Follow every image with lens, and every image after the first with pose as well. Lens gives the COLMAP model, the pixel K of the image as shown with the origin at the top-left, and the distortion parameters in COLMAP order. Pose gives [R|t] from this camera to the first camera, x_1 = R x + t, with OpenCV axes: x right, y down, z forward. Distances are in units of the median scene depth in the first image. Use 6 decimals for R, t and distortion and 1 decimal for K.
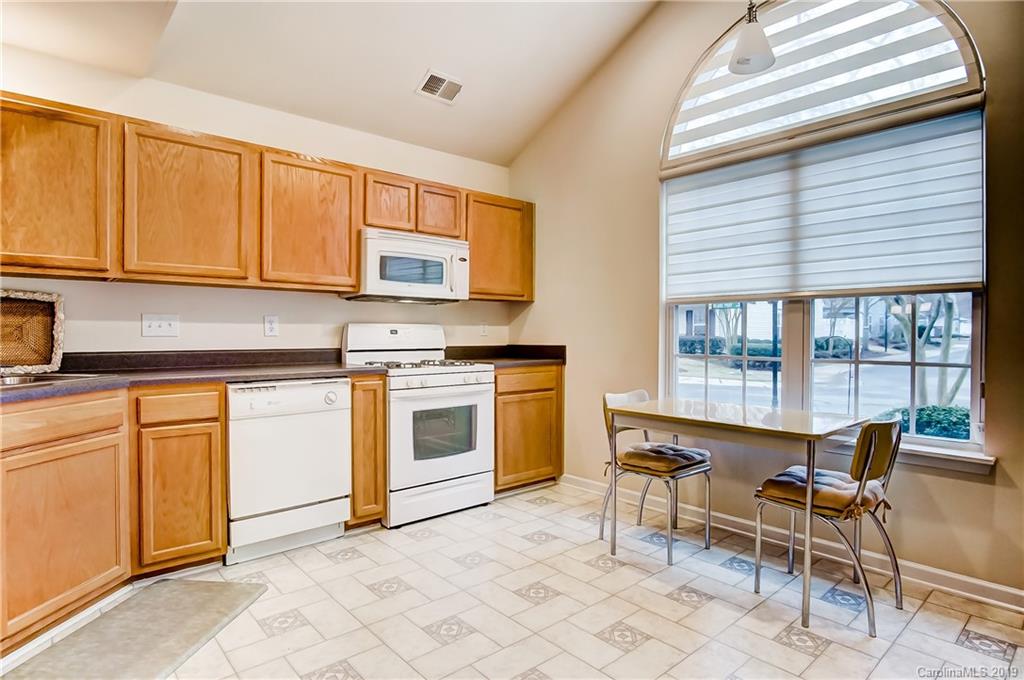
lens RADIAL K [[561.9, 0, 488.0], [0, 561.9, 334.7], [0, 0, 1]] dist [-0.023963, 0.007942]
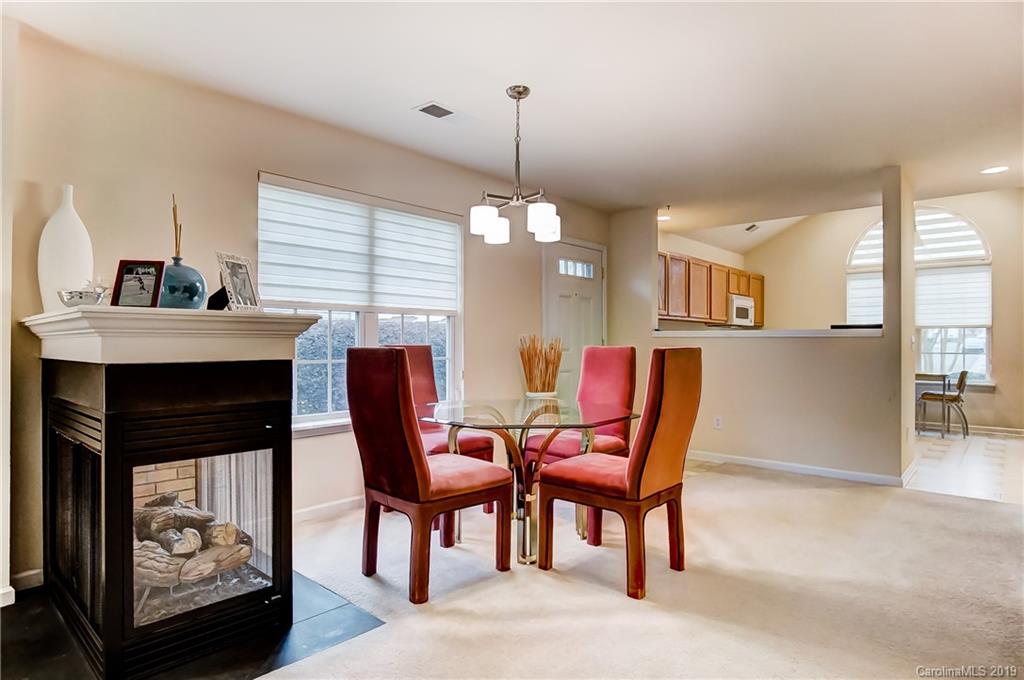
lens RADIAL K [[561.9, 0, 509.3], [0, 561.9, 336.3], [0, 0, 1]] dist [-0.023963, 0.007942]
pose [[0.991870, 0.002705, 0.127228, -1.593327], [-0.001287, 0.999936, -0.011225, 0.000222], [-0.127251, 0.010970, 0.991810, -1.256649]]
